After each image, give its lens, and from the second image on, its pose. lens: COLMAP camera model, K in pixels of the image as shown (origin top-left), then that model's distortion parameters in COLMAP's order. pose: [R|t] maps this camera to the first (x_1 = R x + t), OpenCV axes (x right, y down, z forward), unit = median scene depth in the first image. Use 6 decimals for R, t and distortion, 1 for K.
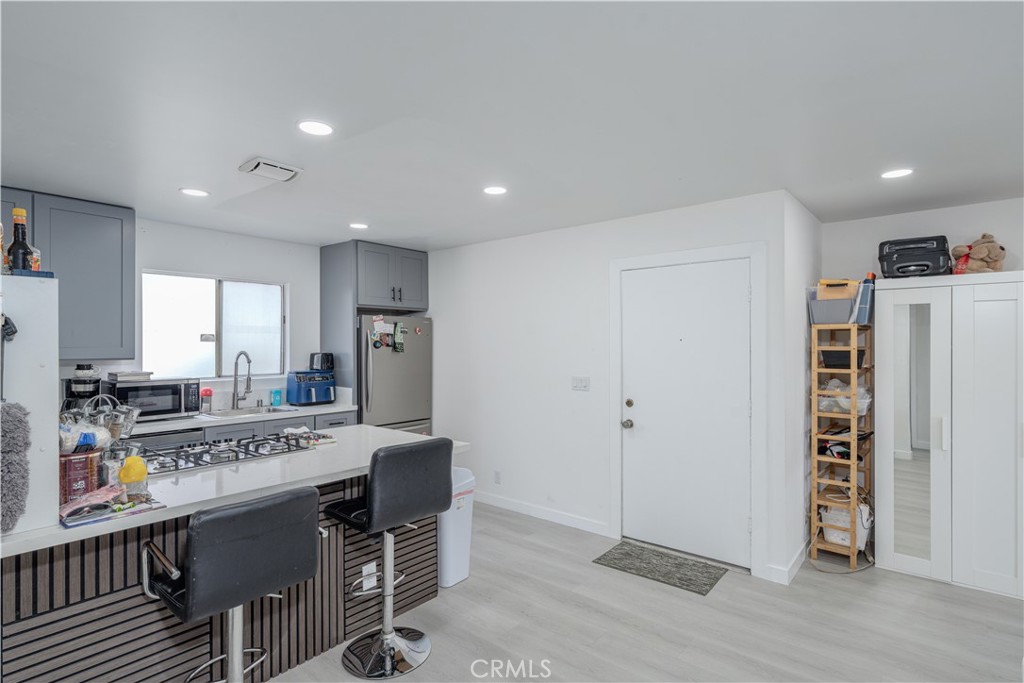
lens RADIAL K [[518.4, 0, 512.0], [0, 518.4, 341.5], [0, 0, 1]] dist [0.001235, 0.000069]
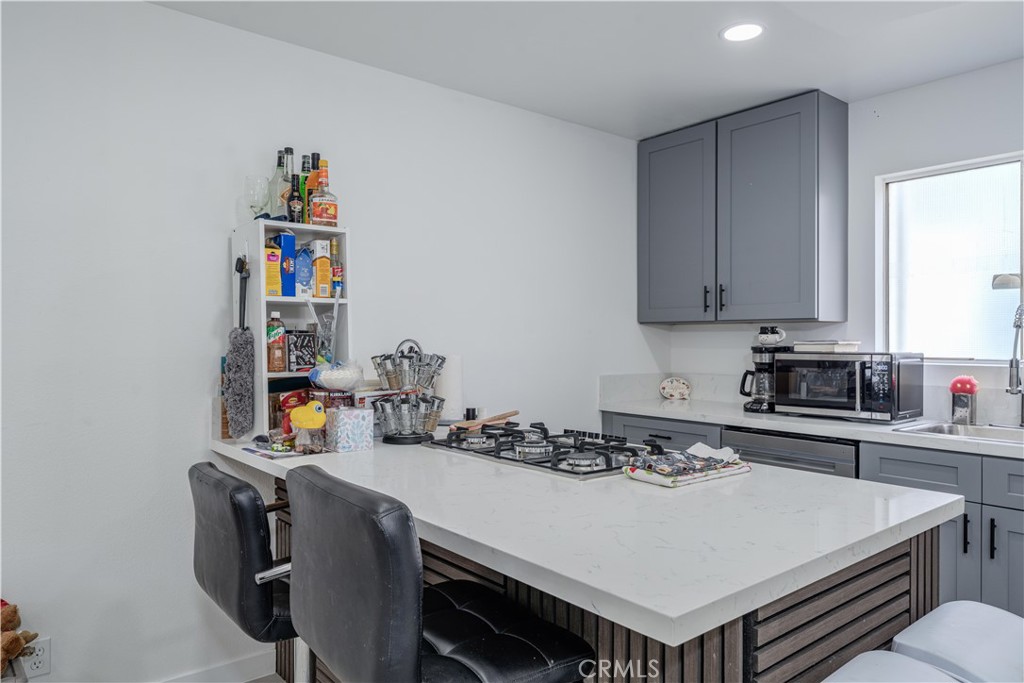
lens RADIAL K [[683.1, 0, 512.0], [0, 683.1, 341.5], [0, 0, 1]] dist [0.003324, -0.000883]
pose [[-0.187513, 0.003787, -0.982255, 0.163935], [0.001402, 0.999993, 0.003587, 0.050481], [0.982261, -0.000705, -0.187517, 0.681997]]
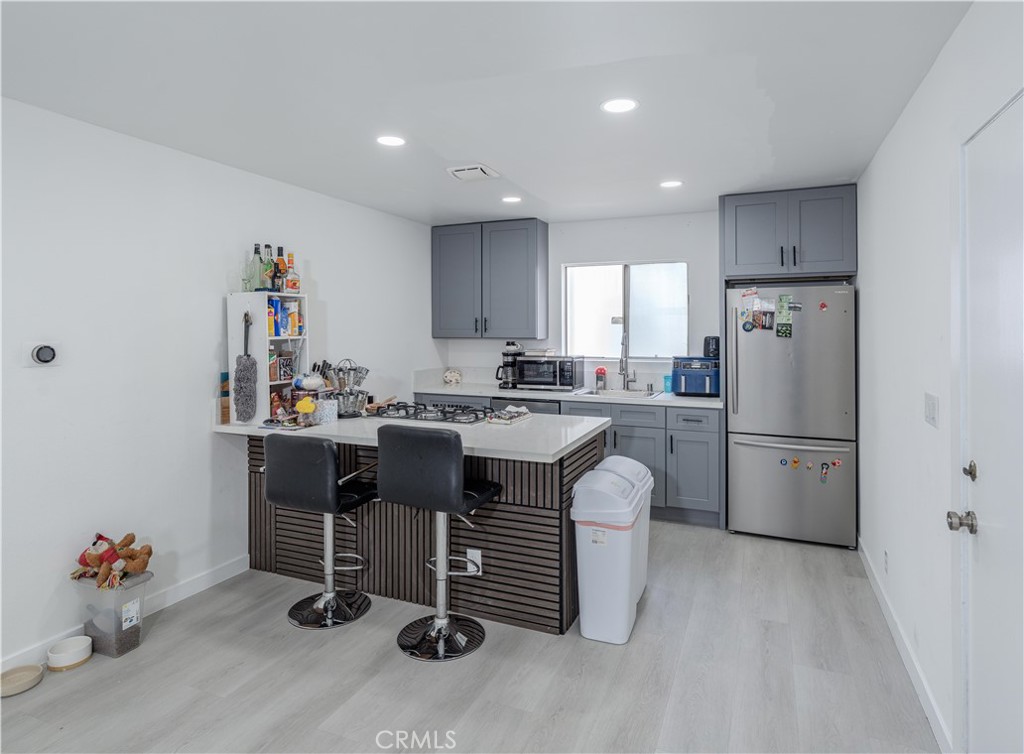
lens RADIAL K [[572.9, 0, 517.0], [0, 572.9, 327.1], [0, 0, 1]] dist [-0.003653, -0.000480]
pose [[0.282640, -0.000761, -0.959226, 0.501757], [0.006023, 0.999981, 0.000981, 0.004320], [0.959207, -0.006055, 0.282639, 0.492938]]
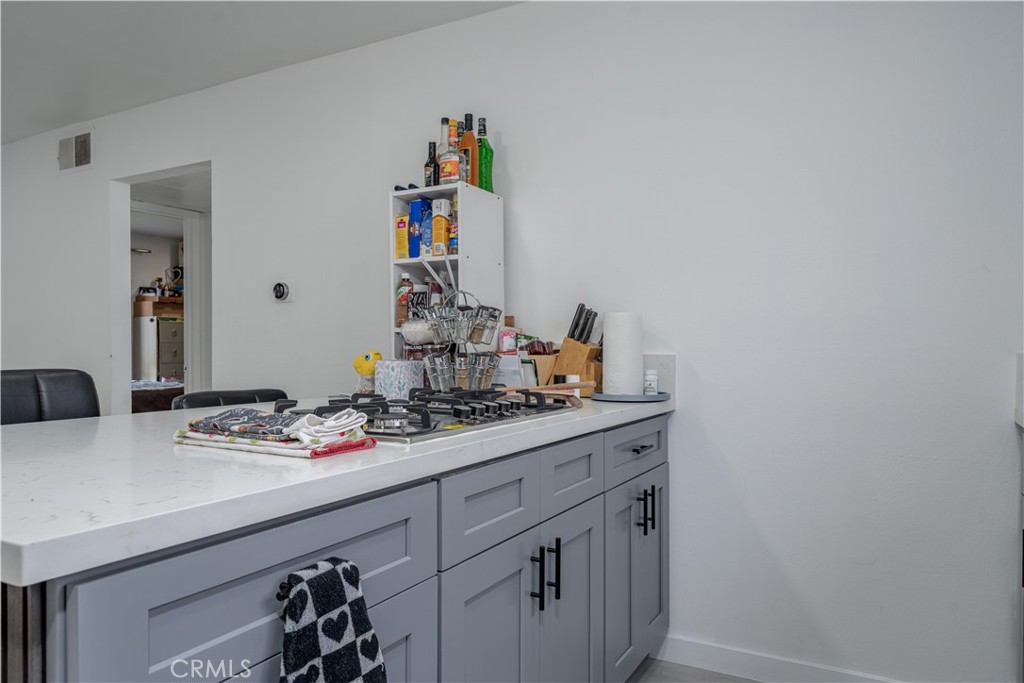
lens RADIAL K [[683.1, 0, 512.0], [0, 683.1, 341.5], [0, 0, 1]] dist [0.003324, -0.000883]
pose [[-0.980467, -0.006834, -0.196566, -0.314441], [-0.004814, 0.999931, -0.010753, 0.095018], [0.196626, -0.009596, -0.980432, 1.004299]]
